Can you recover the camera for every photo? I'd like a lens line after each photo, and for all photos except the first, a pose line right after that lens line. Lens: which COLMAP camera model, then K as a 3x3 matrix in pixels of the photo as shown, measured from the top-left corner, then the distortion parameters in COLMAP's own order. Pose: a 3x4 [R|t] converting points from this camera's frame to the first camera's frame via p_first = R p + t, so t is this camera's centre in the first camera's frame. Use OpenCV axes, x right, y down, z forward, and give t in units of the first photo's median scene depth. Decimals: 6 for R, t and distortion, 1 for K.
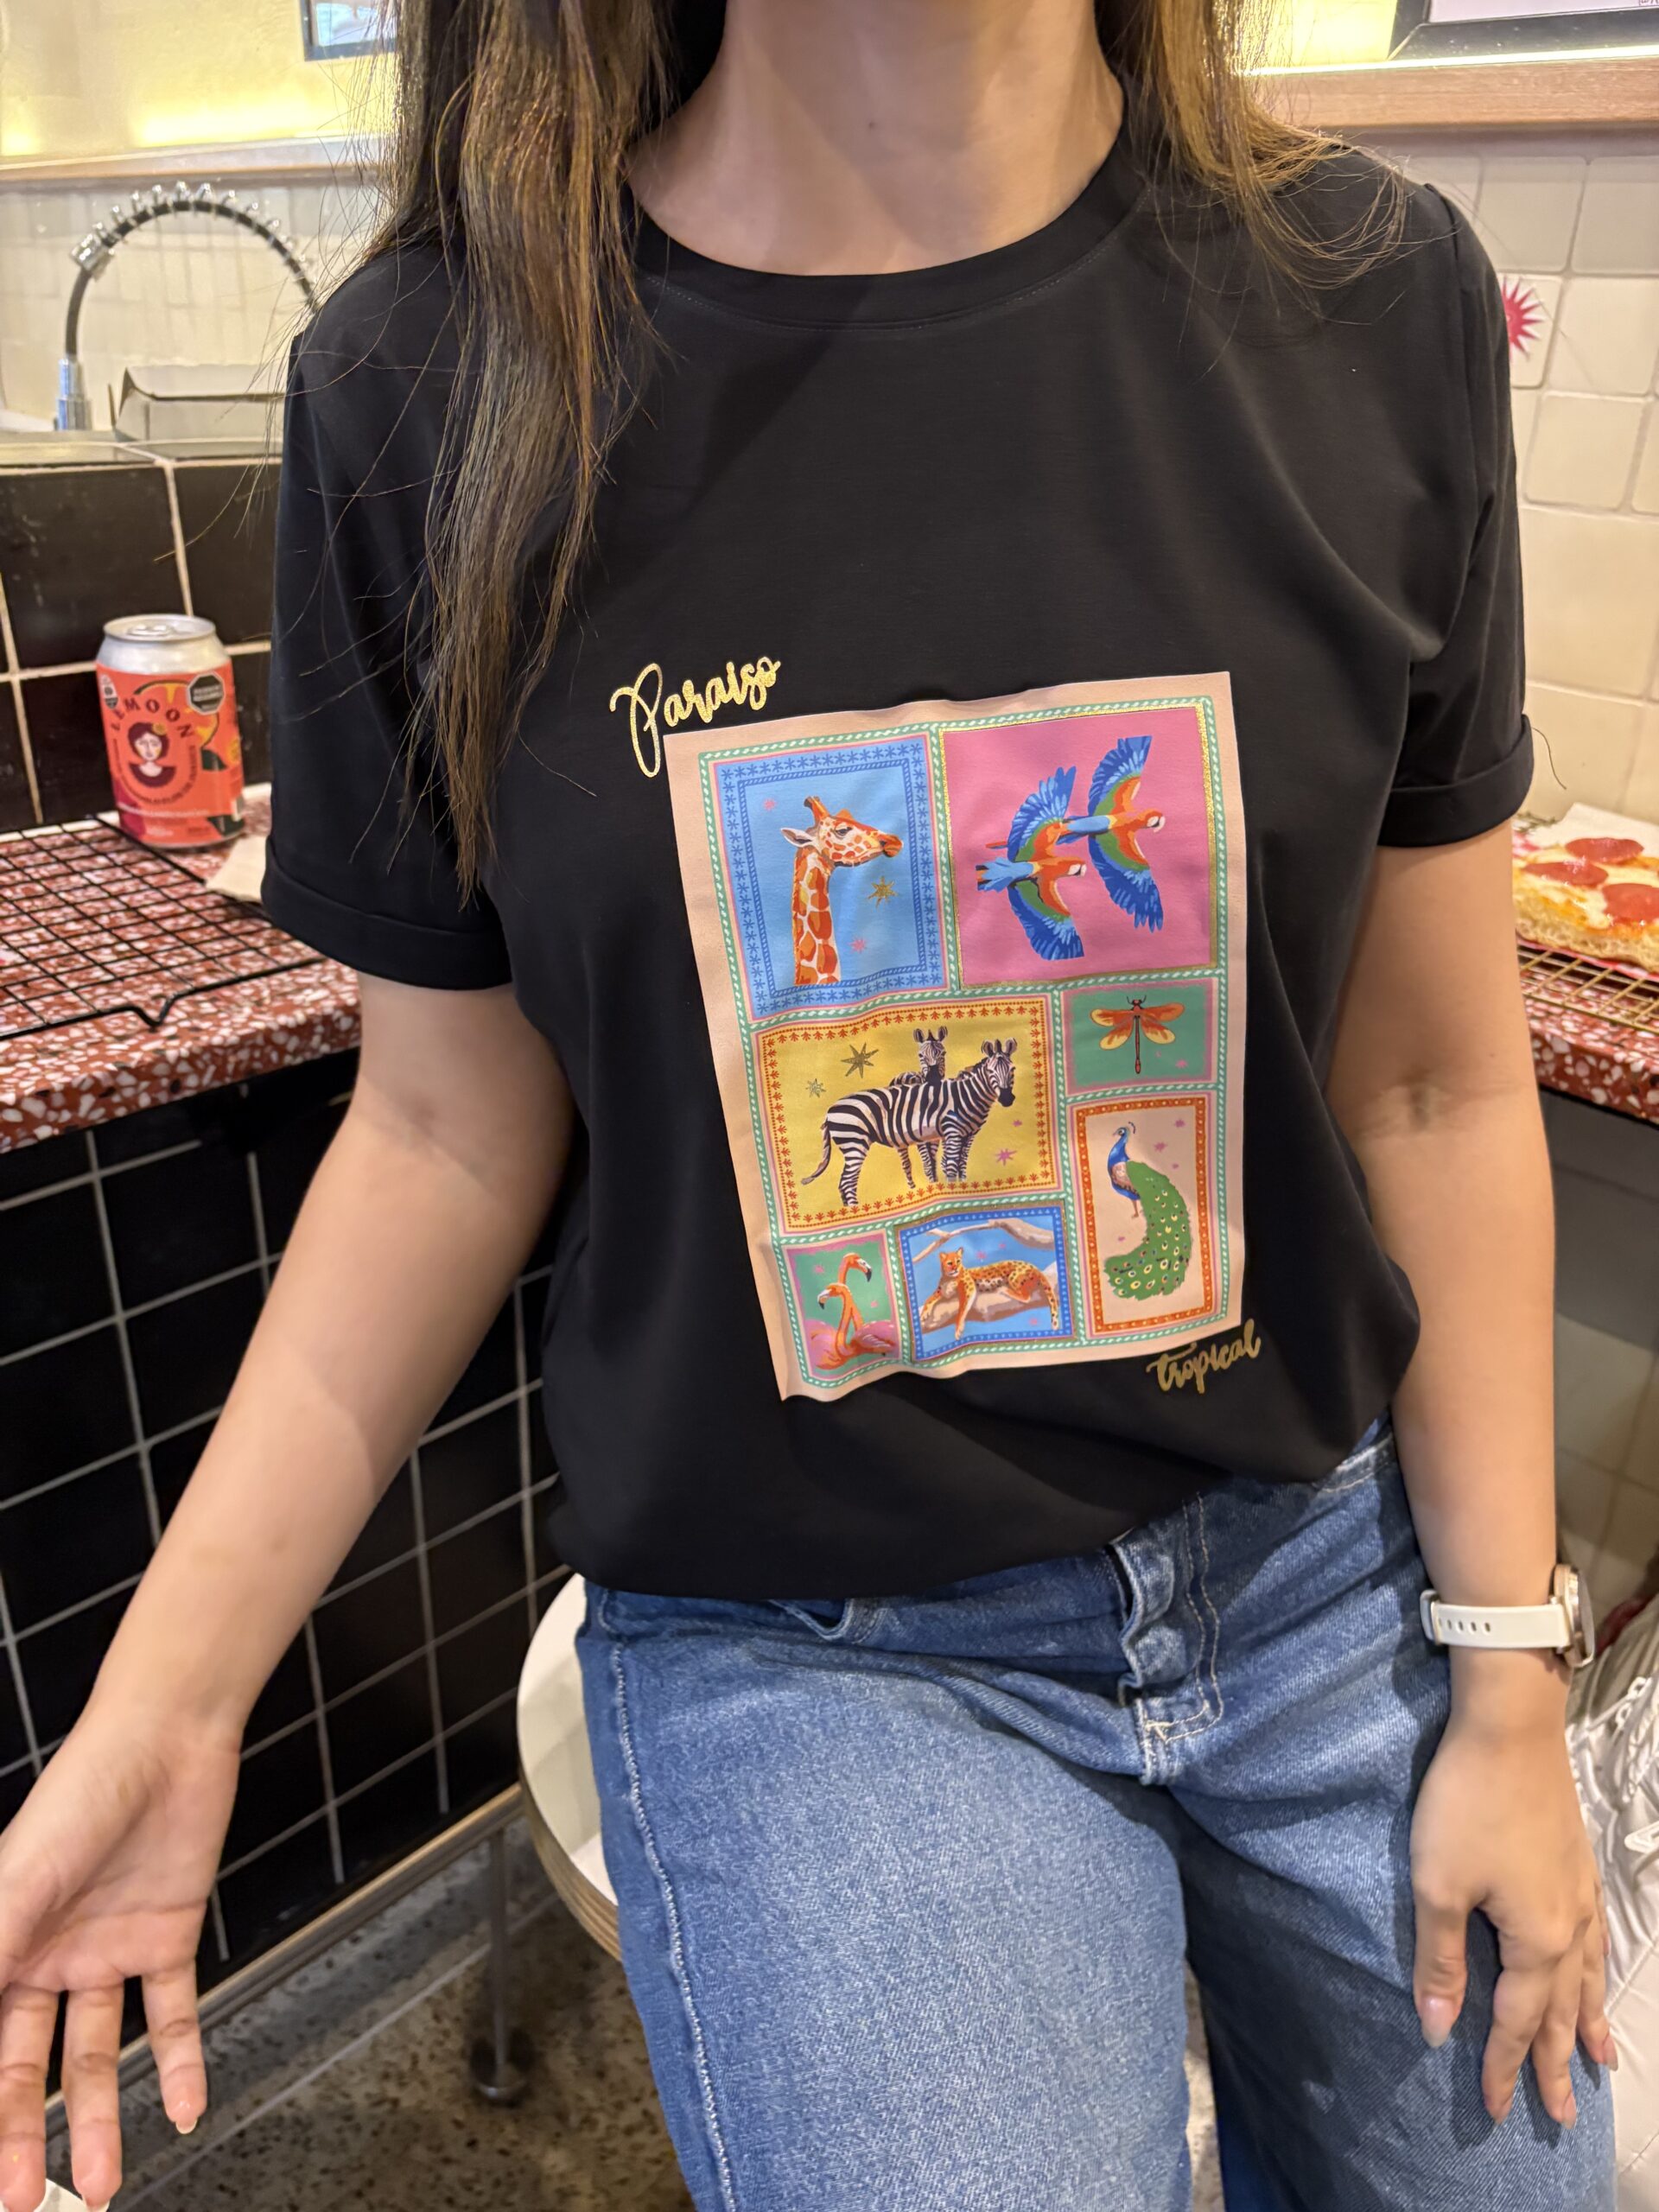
lens RADIAL K [[1688.6, 0, 833.5], [0, 1688.6, 1118.8], [0, 0, 1]] dist [-0.002525, -0.005682]
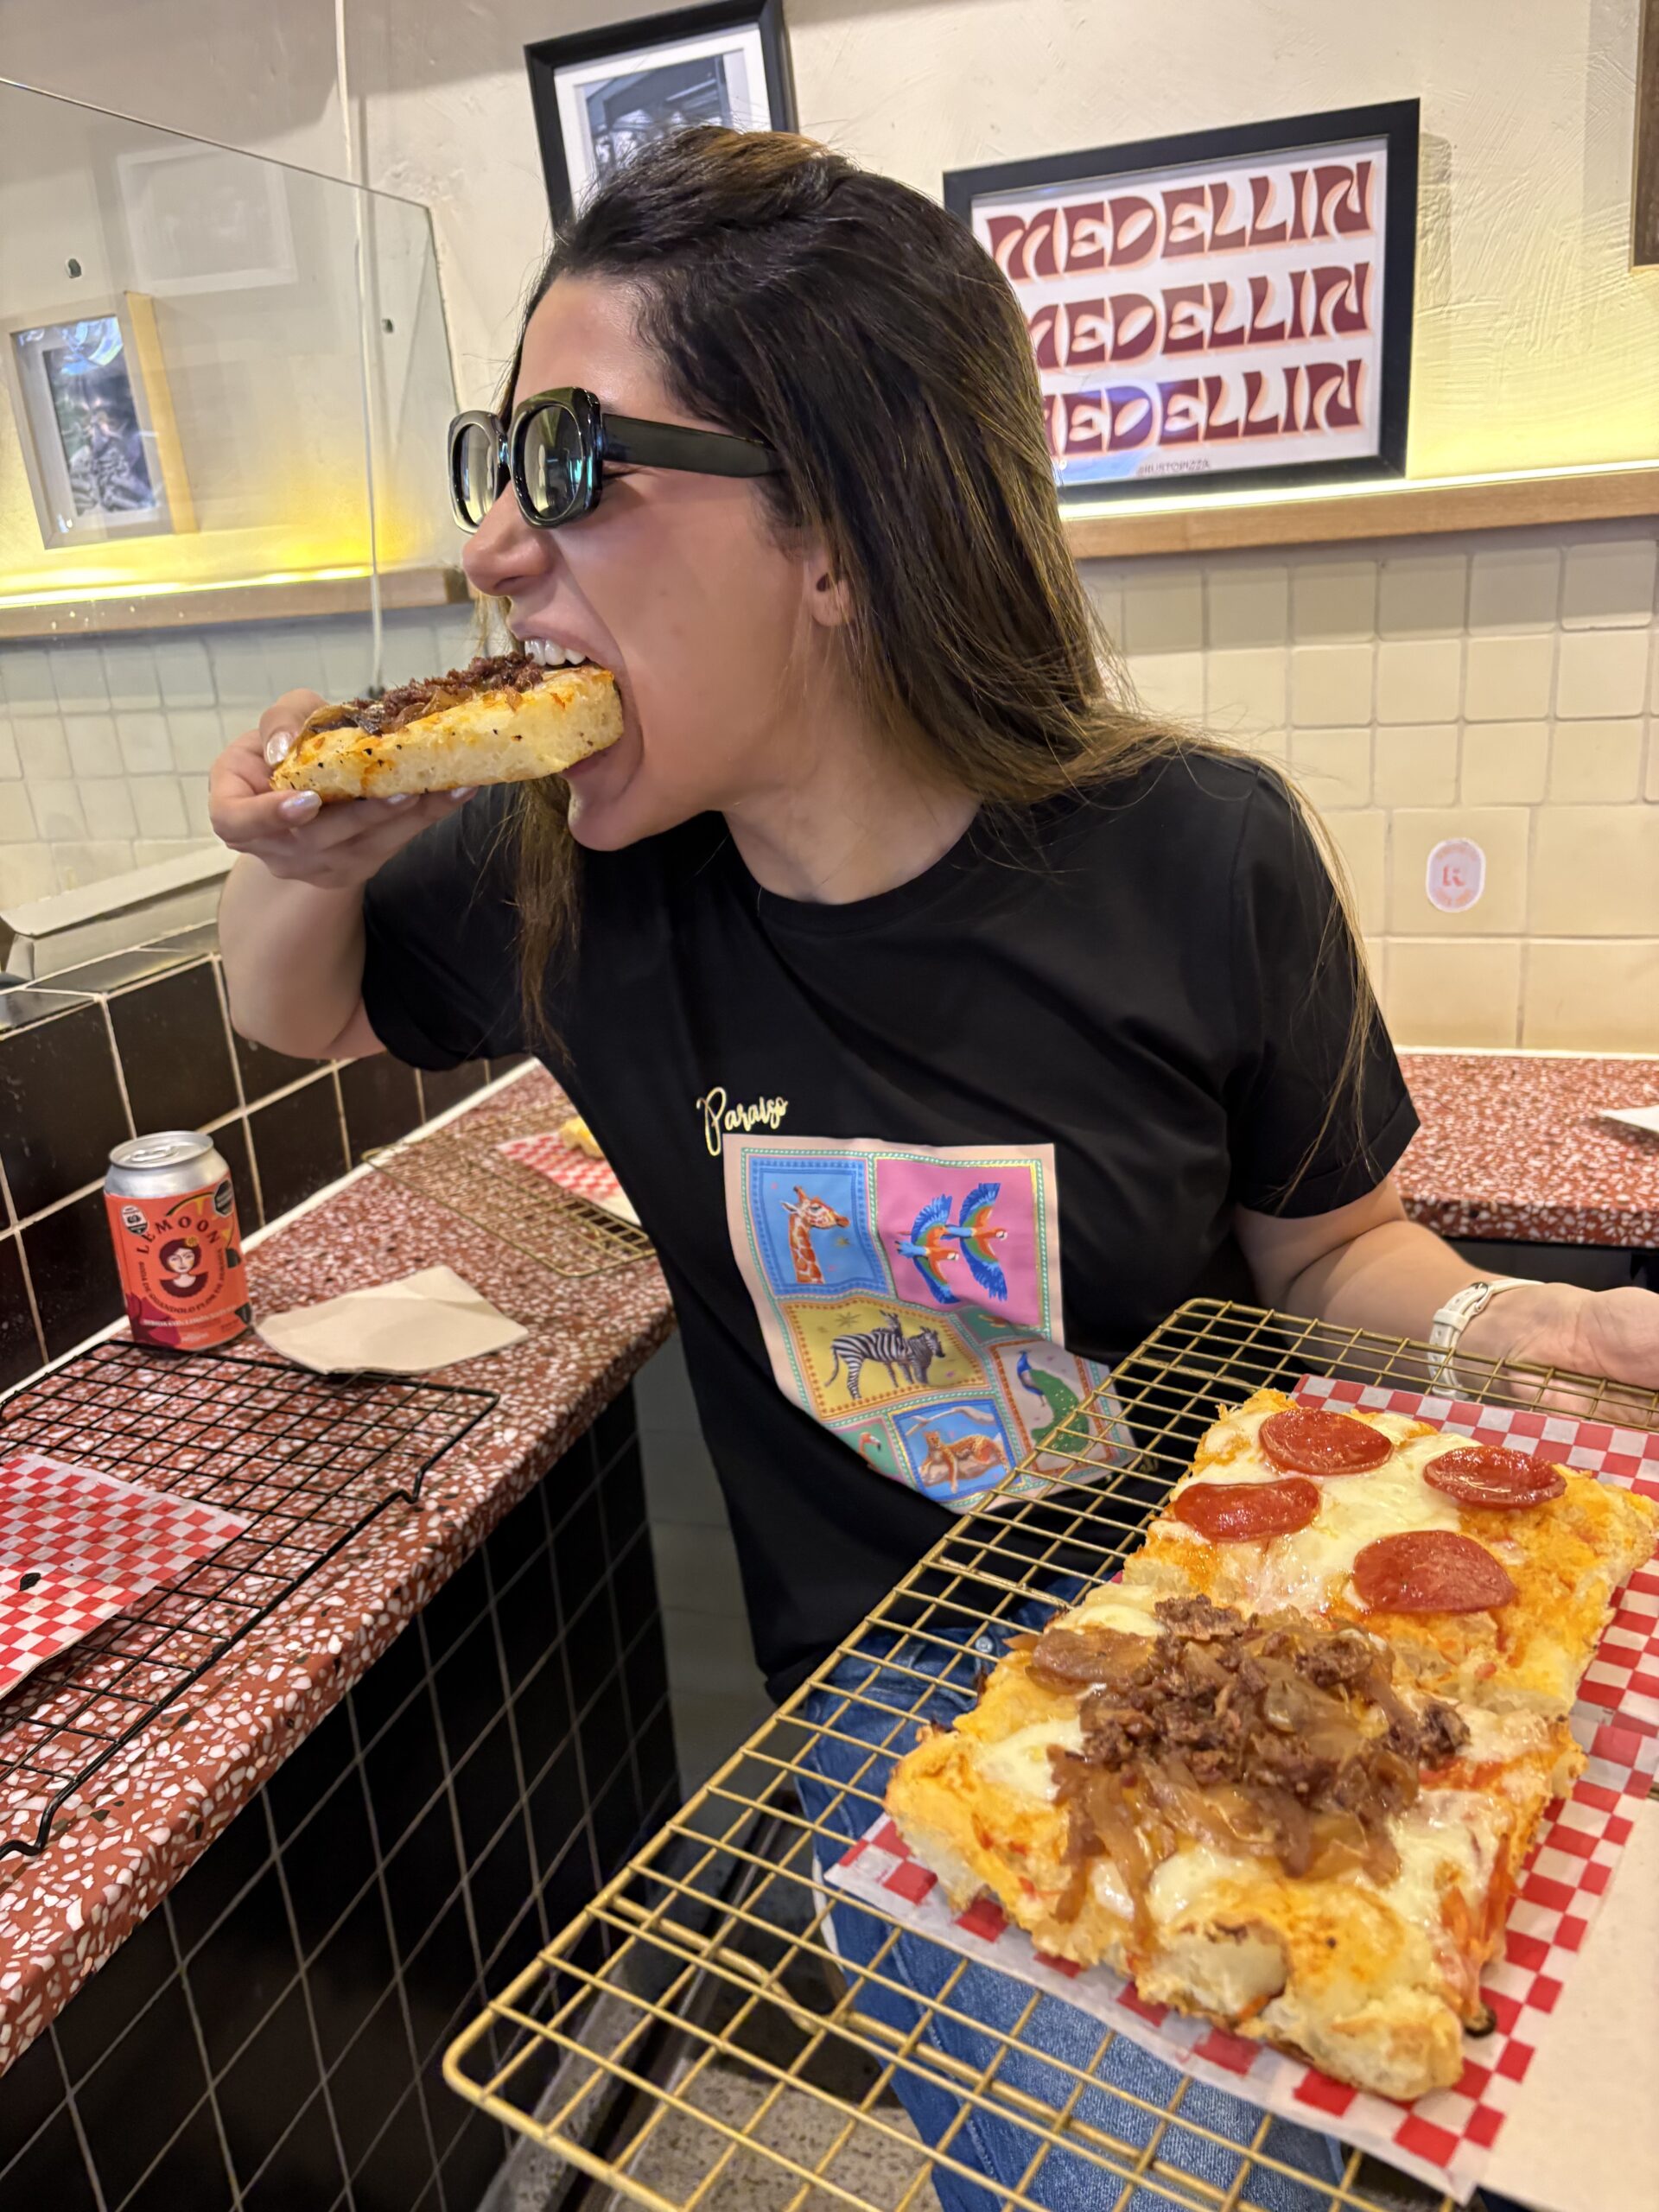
lens RADIAL K [[1654.2, 0, 828.7], [0, 1654.2, 1131.3], [0, 0, 1]] dist [0.034182, -0.029853]
pose [[0.896259, -0.234616, 0.376399, -0.474973], [0.282858, 0.956016, -0.077625, -0.118109], [-0.341631, 0.176039, 0.923200, -0.122918]]
